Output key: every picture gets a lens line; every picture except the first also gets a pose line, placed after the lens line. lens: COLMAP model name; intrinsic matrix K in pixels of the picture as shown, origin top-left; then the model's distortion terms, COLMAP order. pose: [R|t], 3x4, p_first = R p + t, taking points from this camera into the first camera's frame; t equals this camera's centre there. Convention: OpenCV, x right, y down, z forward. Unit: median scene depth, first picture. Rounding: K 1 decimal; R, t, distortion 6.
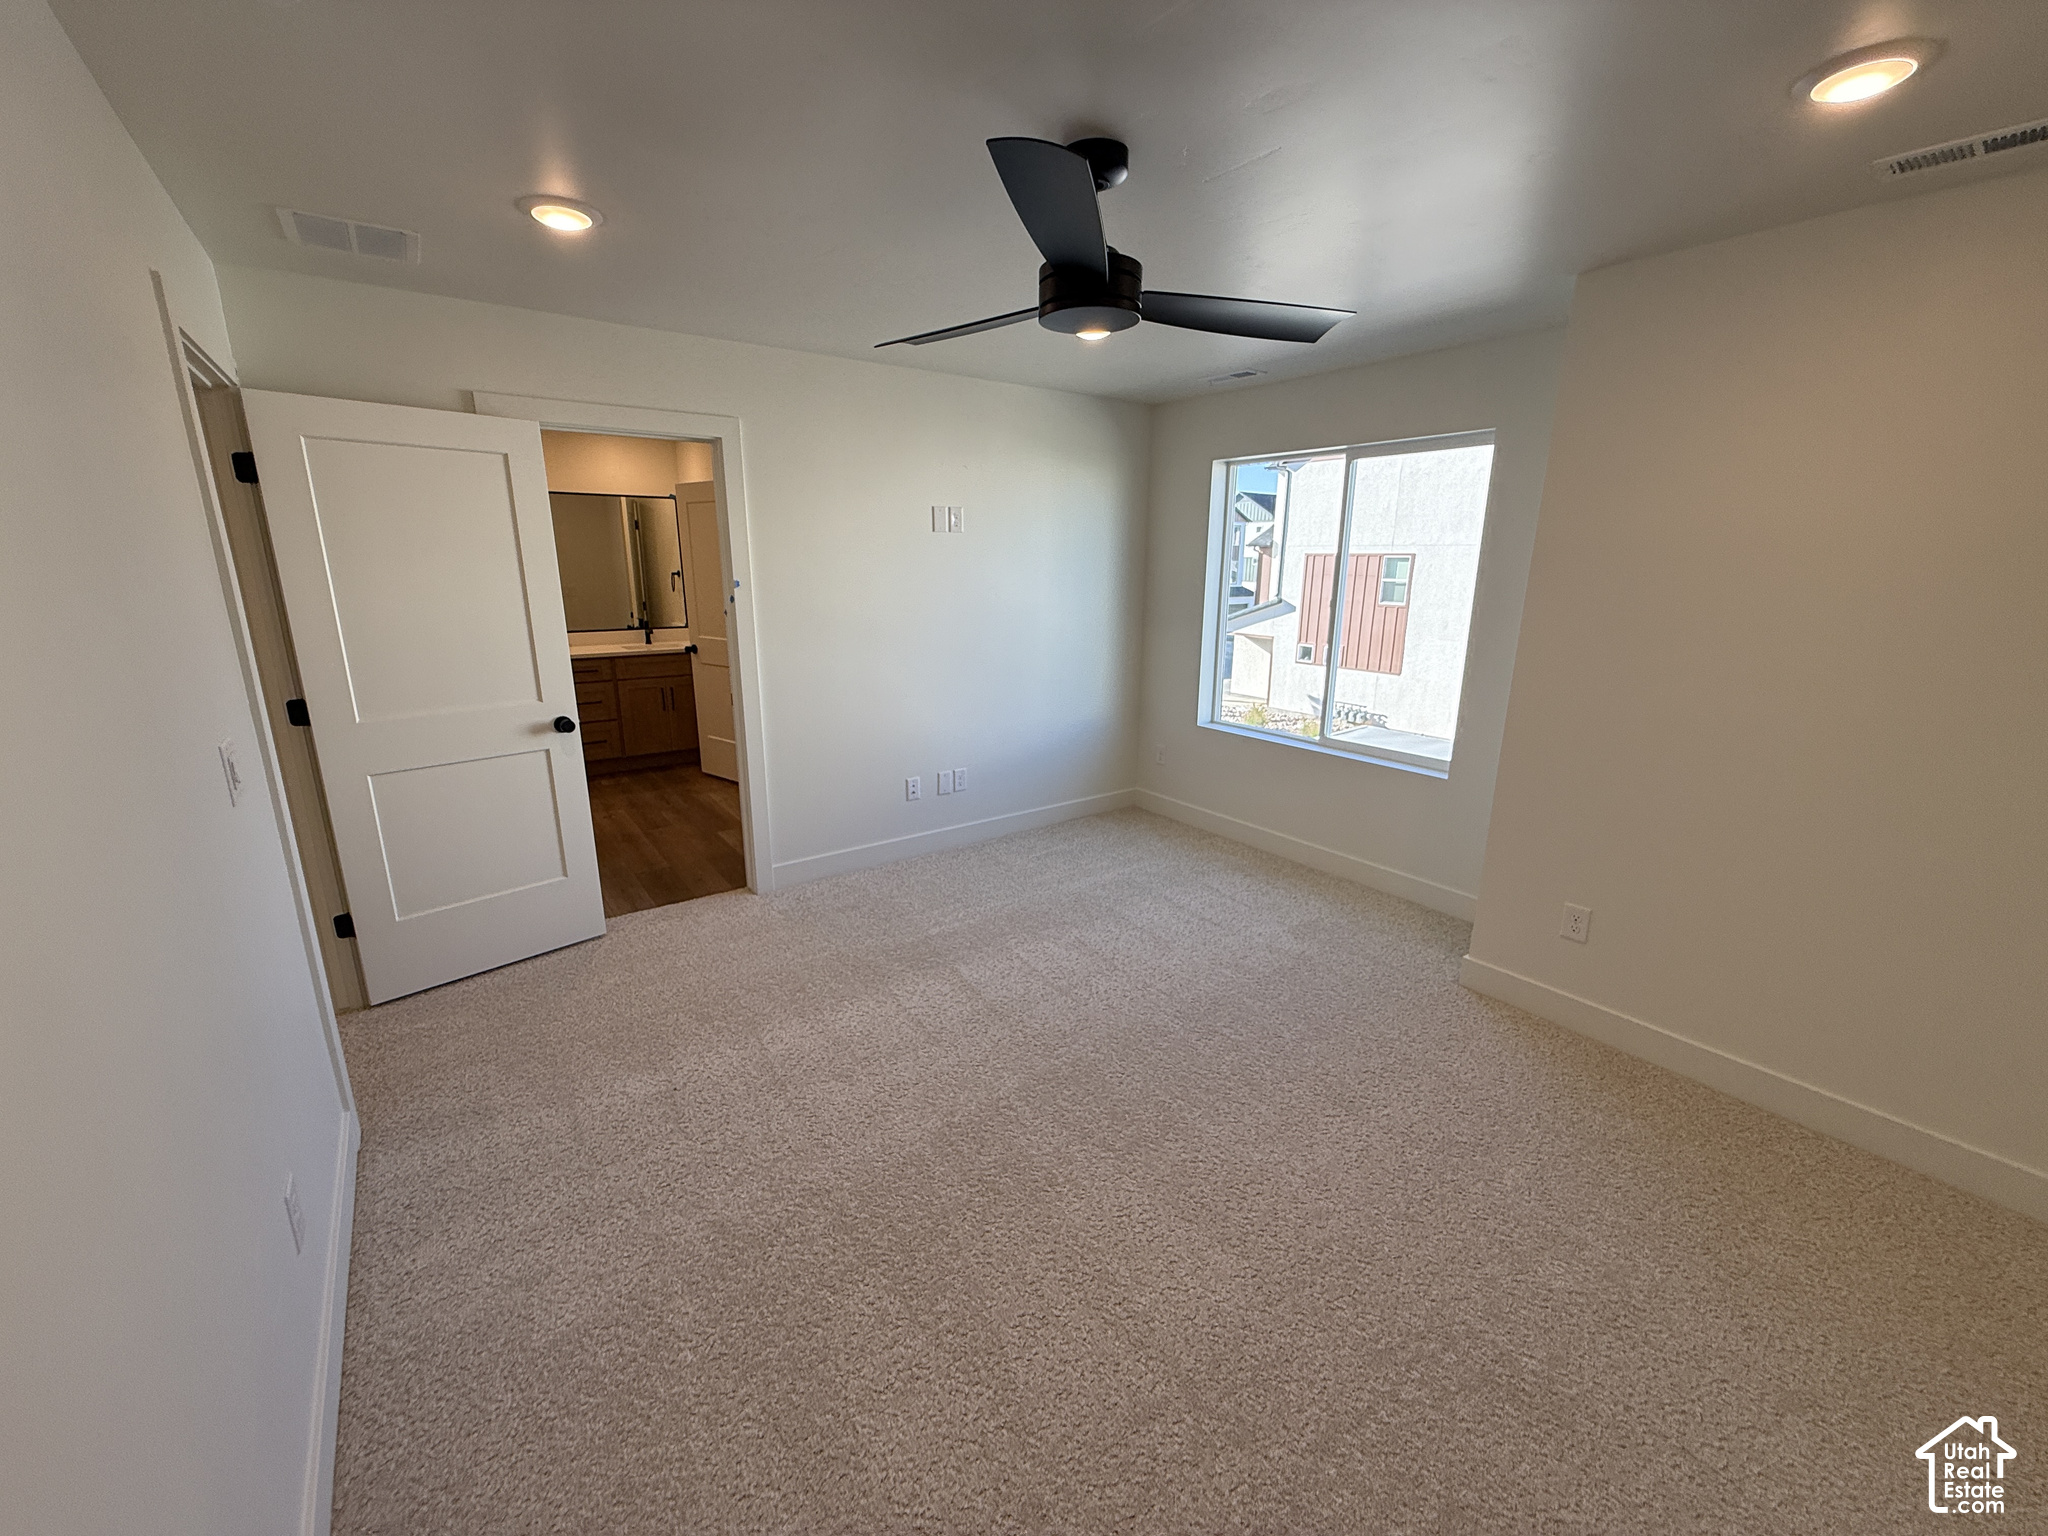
lens RADIAL K [[816.8, 0, 1021.4], [0, 816.8, 766.8], [0, 0, 1]] dist [0.001877, 0.000060]
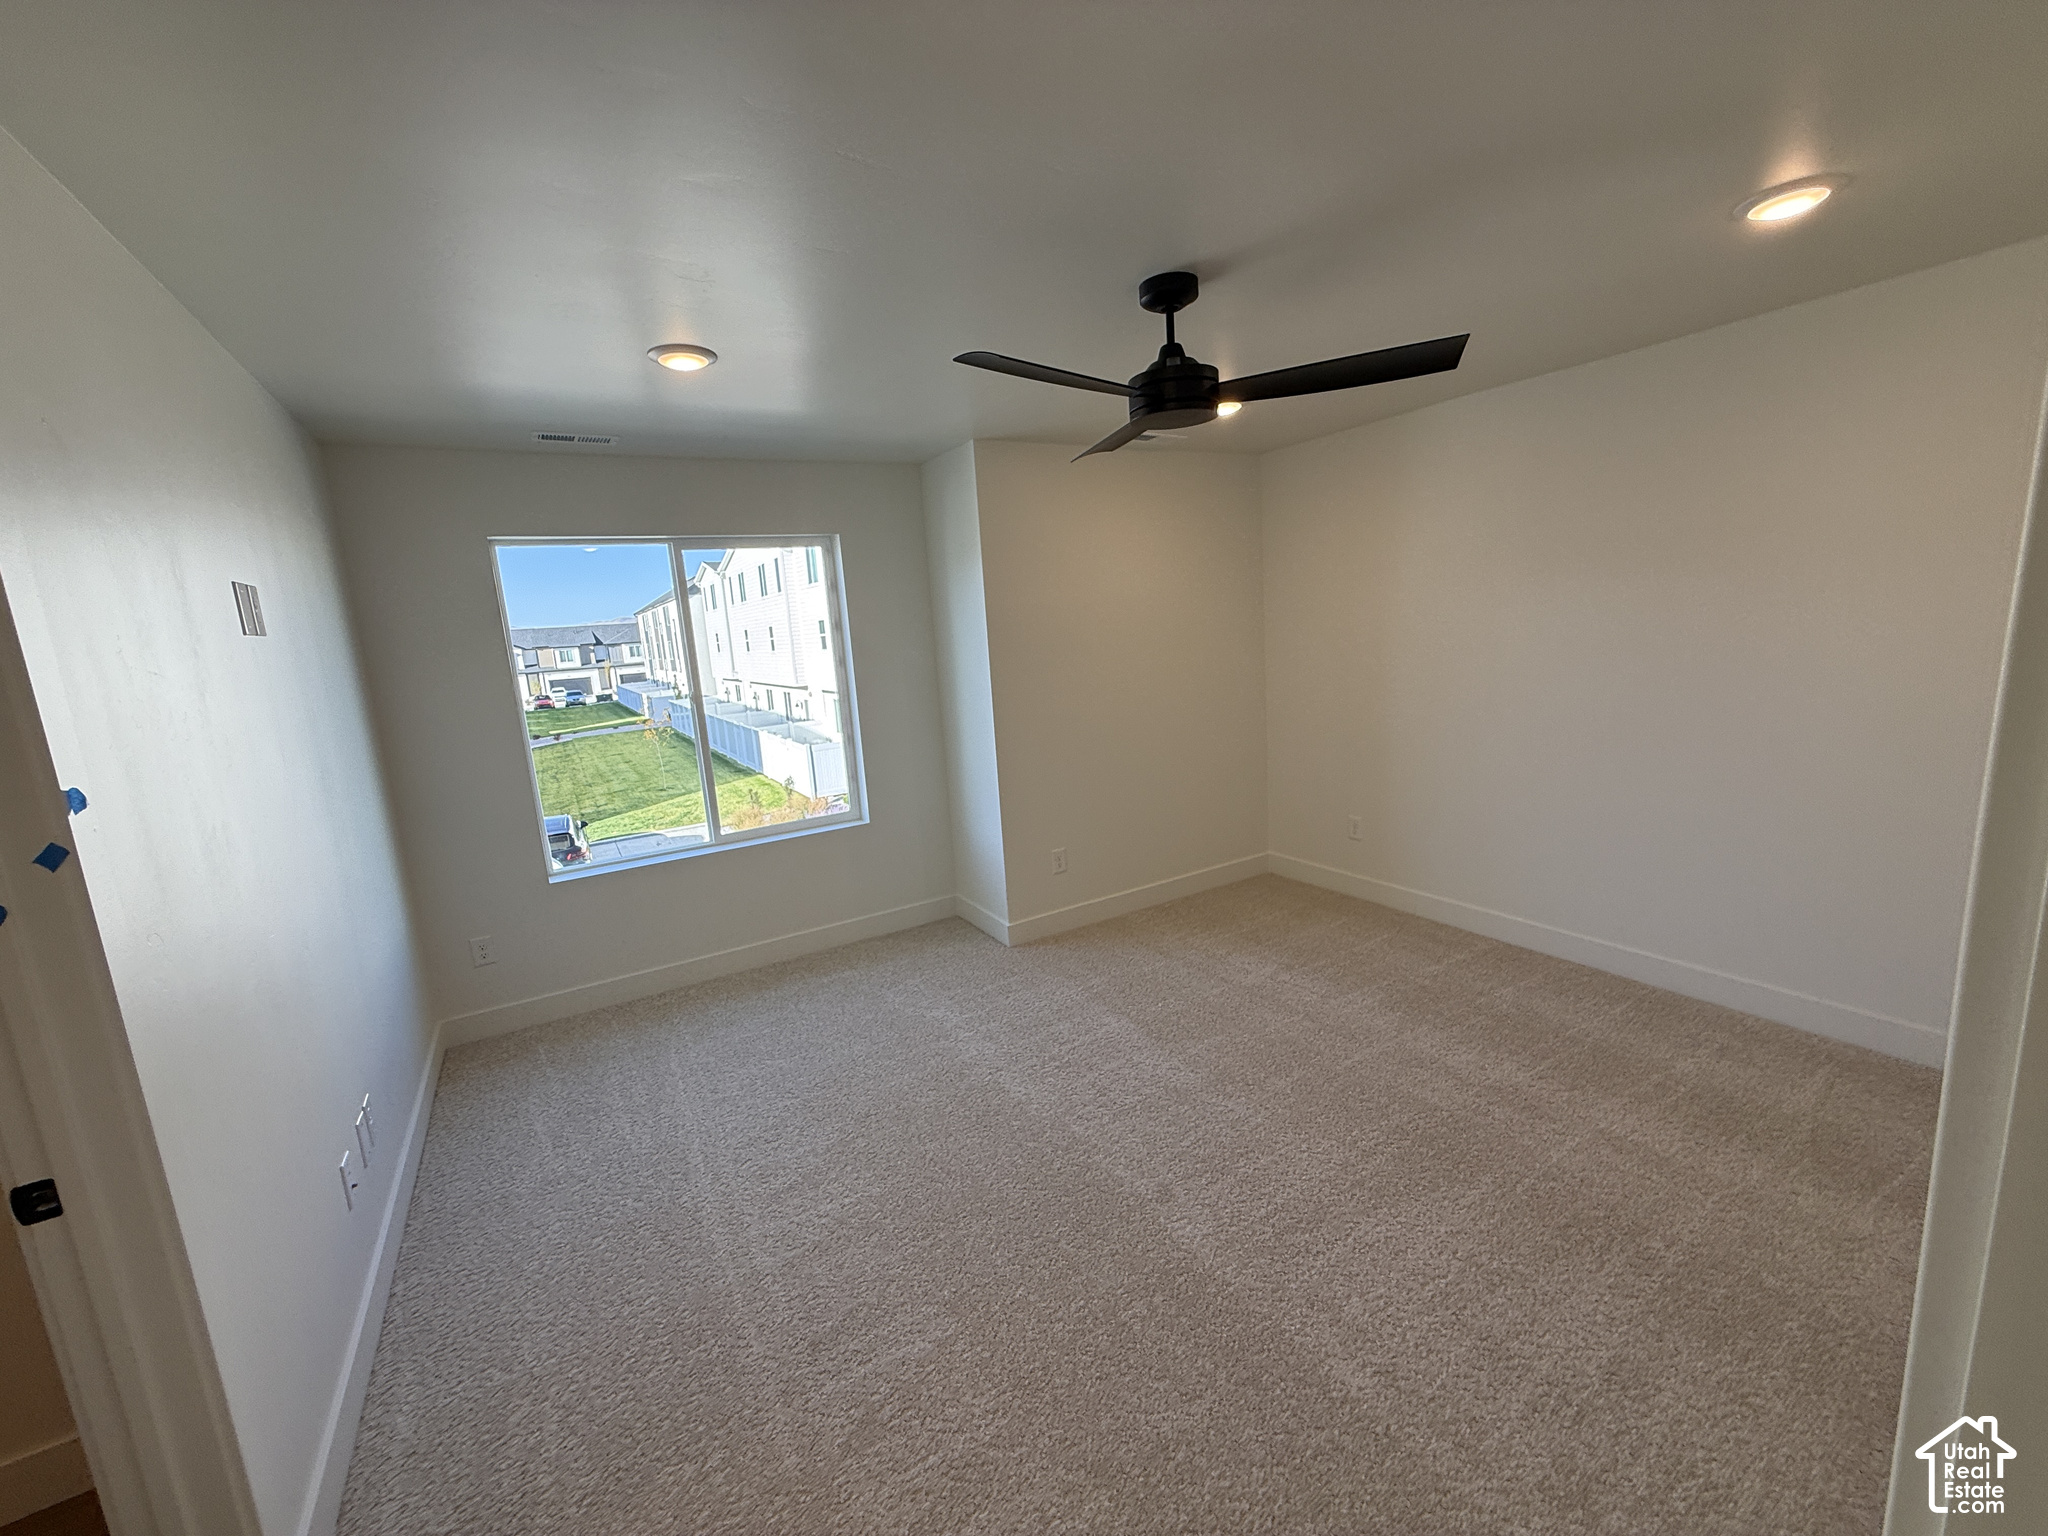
lens RADIAL K [[816.8, 0, 1021.4], [0, 816.8, 766.8], [0, 0, 1]] dist [0.001877, 0.000060]
pose [[0.107120, -0.185938, 0.976705, -0.535156], [0.310805, 0.939387, 0.144746, -0.150717], [-0.944418, 0.288060, 0.158418, 0.543469]]
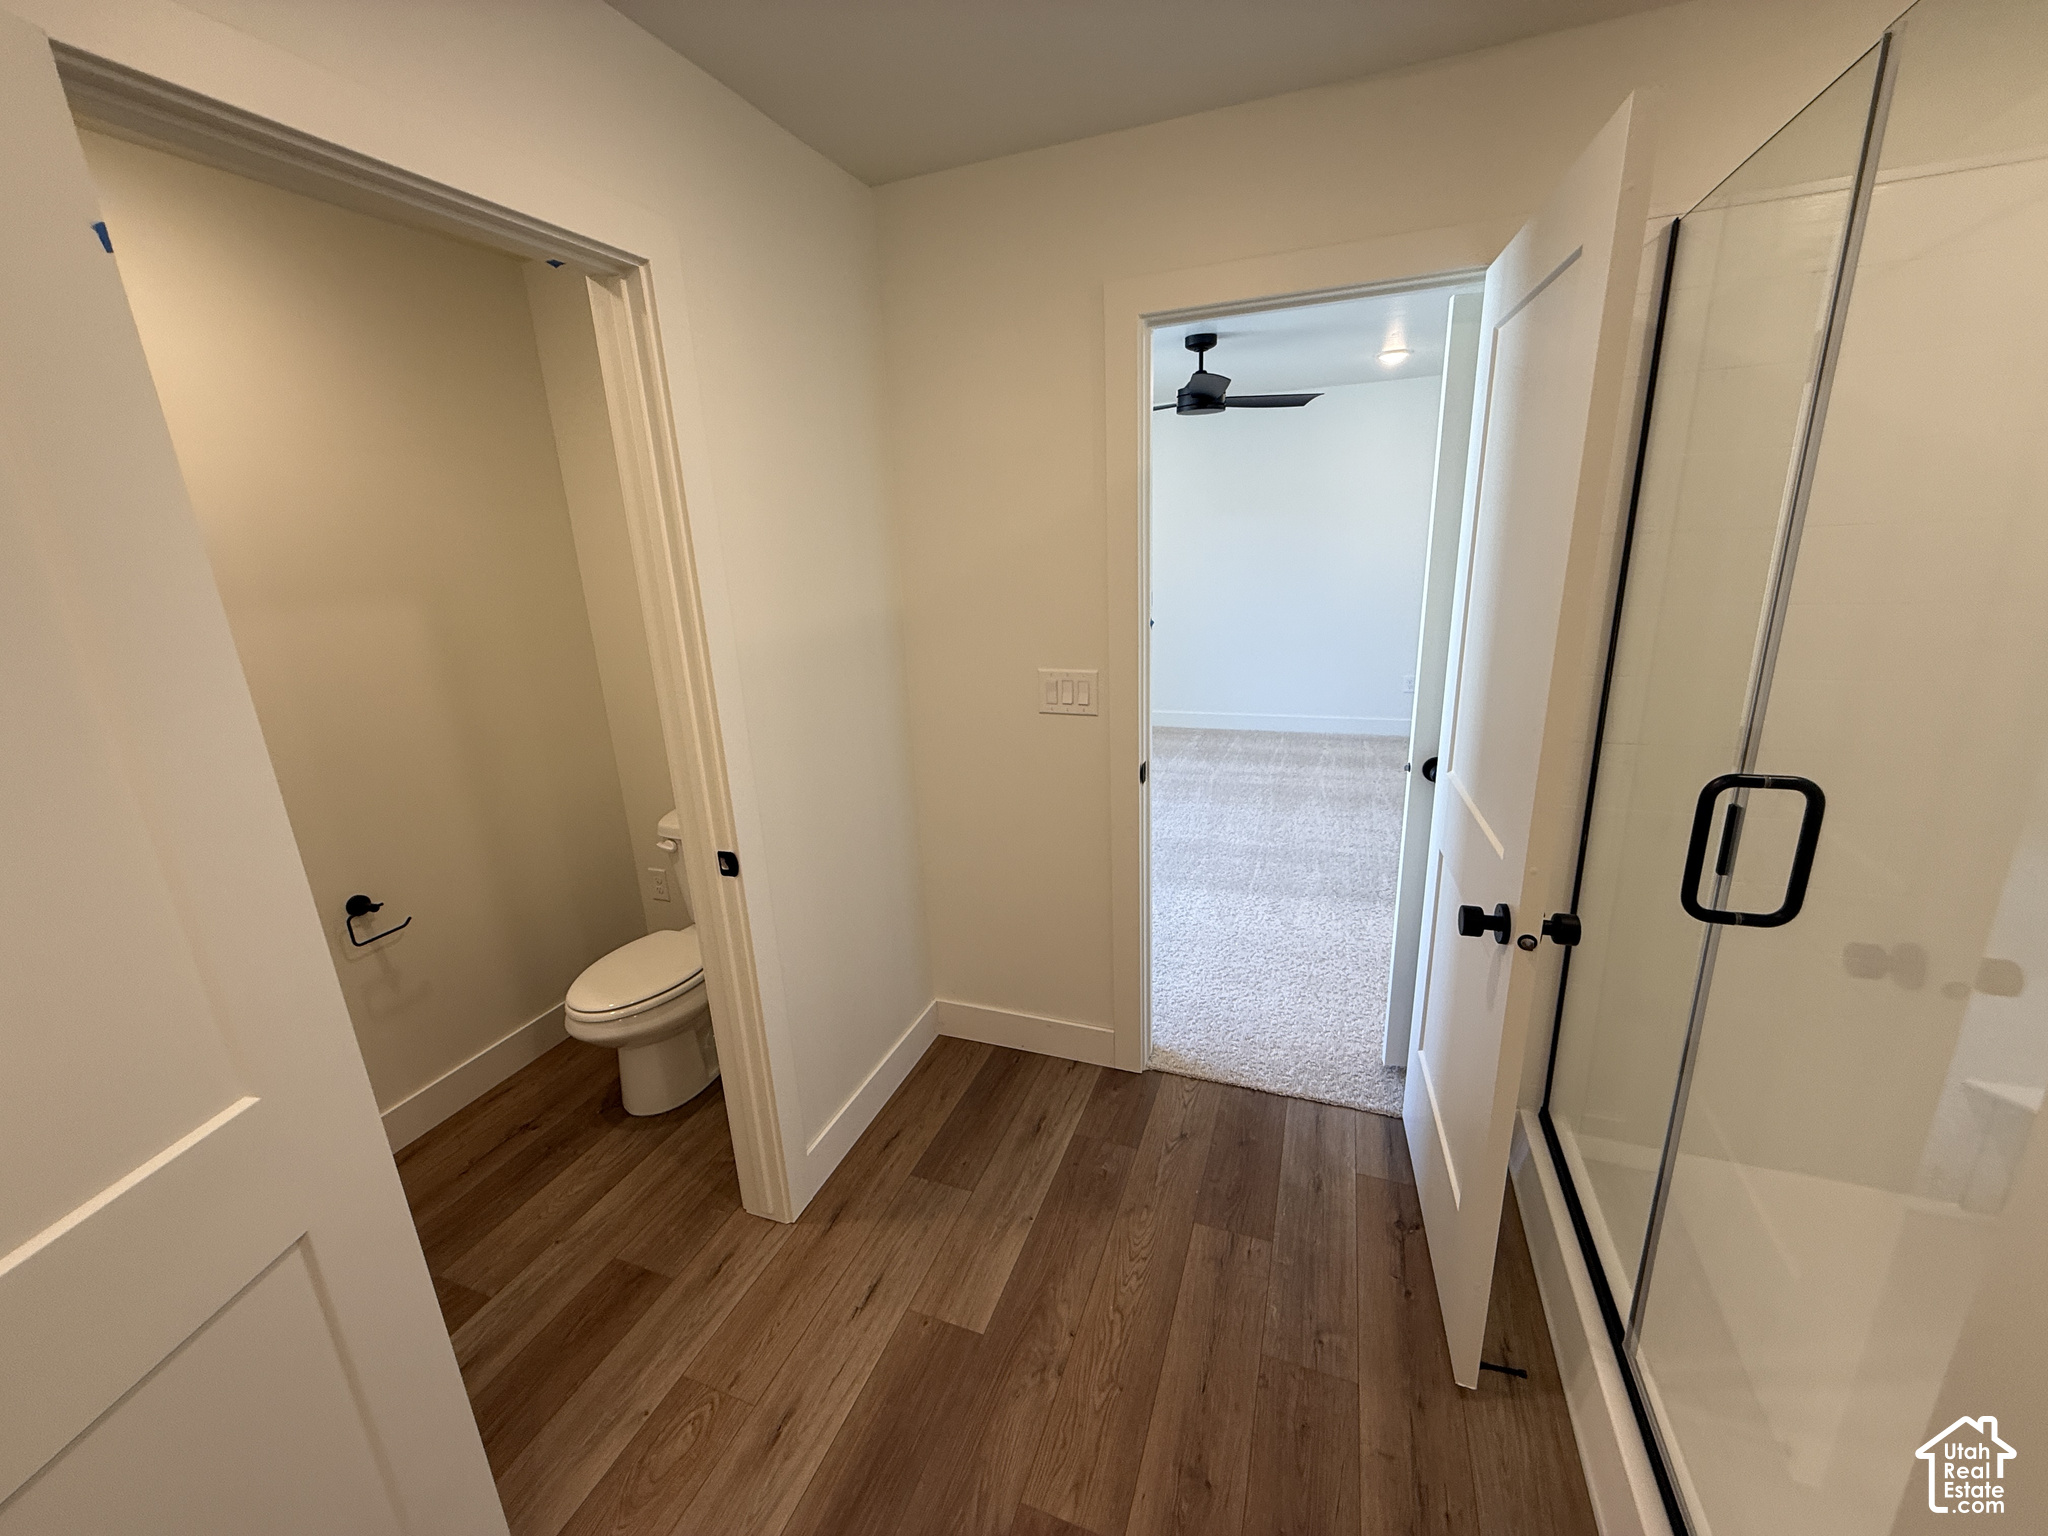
lens RADIAL K [[816.8, 0, 1021.4], [0, 816.8, 766.8], [0, 0, 1]] dist [0.001877, 0.000060]
pose [[-0.546554, -0.213394, 0.809779, -0.729461], [0.242257, 0.885351, 0.396819, -0.318957], [-0.801617, 0.413058, -0.432196, 1.238101]]
